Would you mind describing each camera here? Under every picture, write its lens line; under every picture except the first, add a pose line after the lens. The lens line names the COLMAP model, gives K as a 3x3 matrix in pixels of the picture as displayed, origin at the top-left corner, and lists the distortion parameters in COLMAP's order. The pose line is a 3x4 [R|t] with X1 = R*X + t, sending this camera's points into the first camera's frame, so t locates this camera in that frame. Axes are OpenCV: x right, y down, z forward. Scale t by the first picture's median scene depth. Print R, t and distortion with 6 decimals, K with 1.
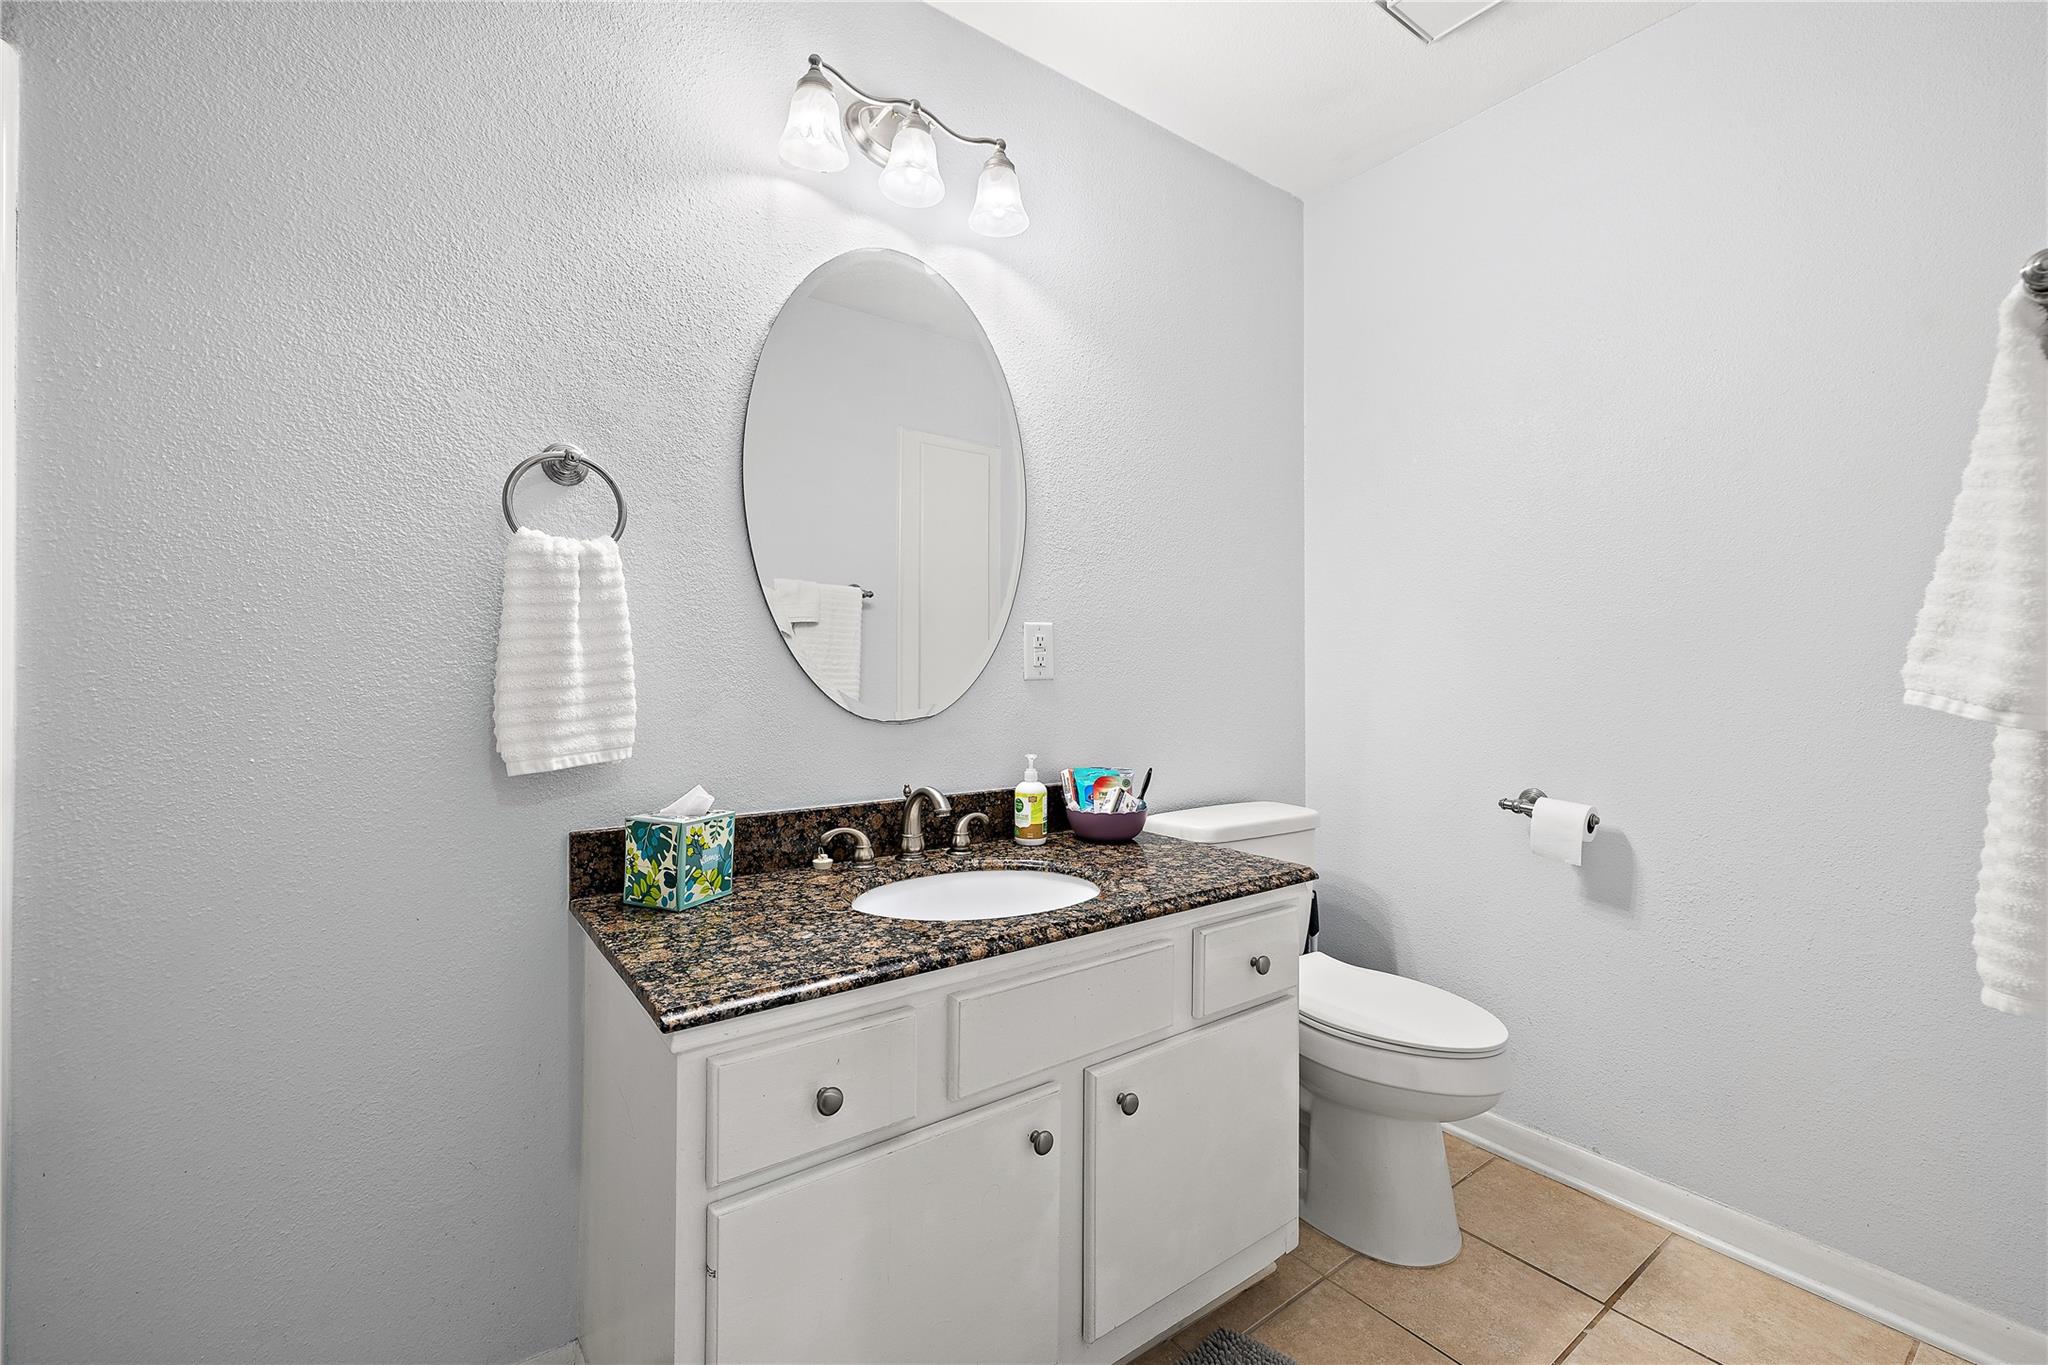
lens RADIAL K [[862.7, 0, 1024.8], [0, 862.7, 676.0], [0, 0, 1]] dist [-0.000312, 0.000197]
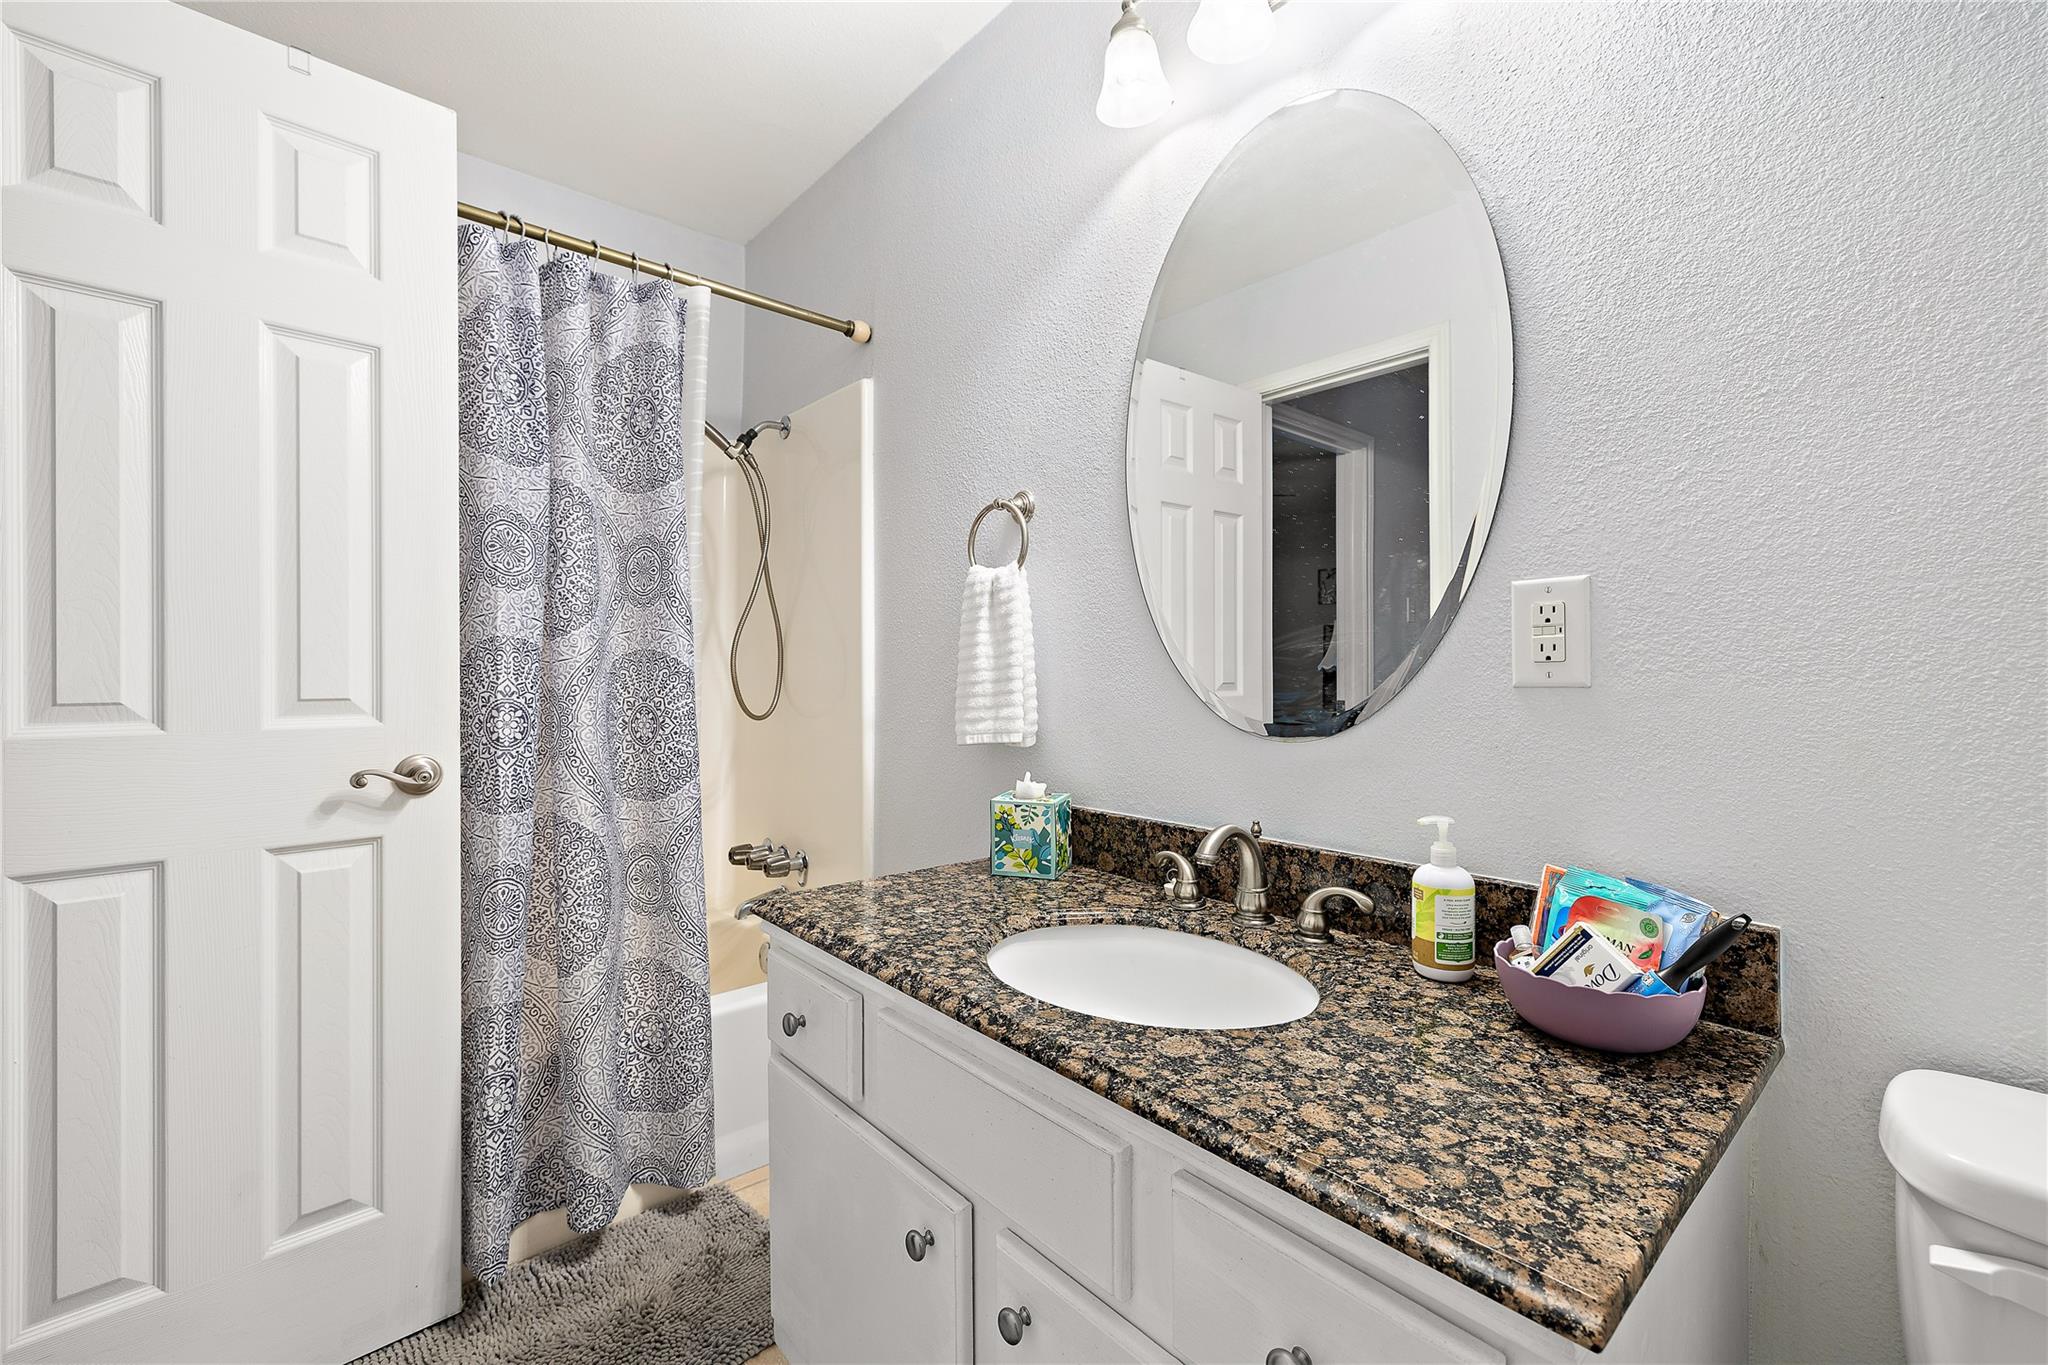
lens RADIAL K [[862.7, 0, 1025.5], [0, 862.7, 675.3], [0, 0, 1]] dist [-0.000312, 0.000197]
pose [[0.070053, 0.002962, -0.997539, 0.746633], [-0.007401, 0.999970, 0.002450, -0.002428], [0.997516, 0.007212, 0.070073, 0.922477]]
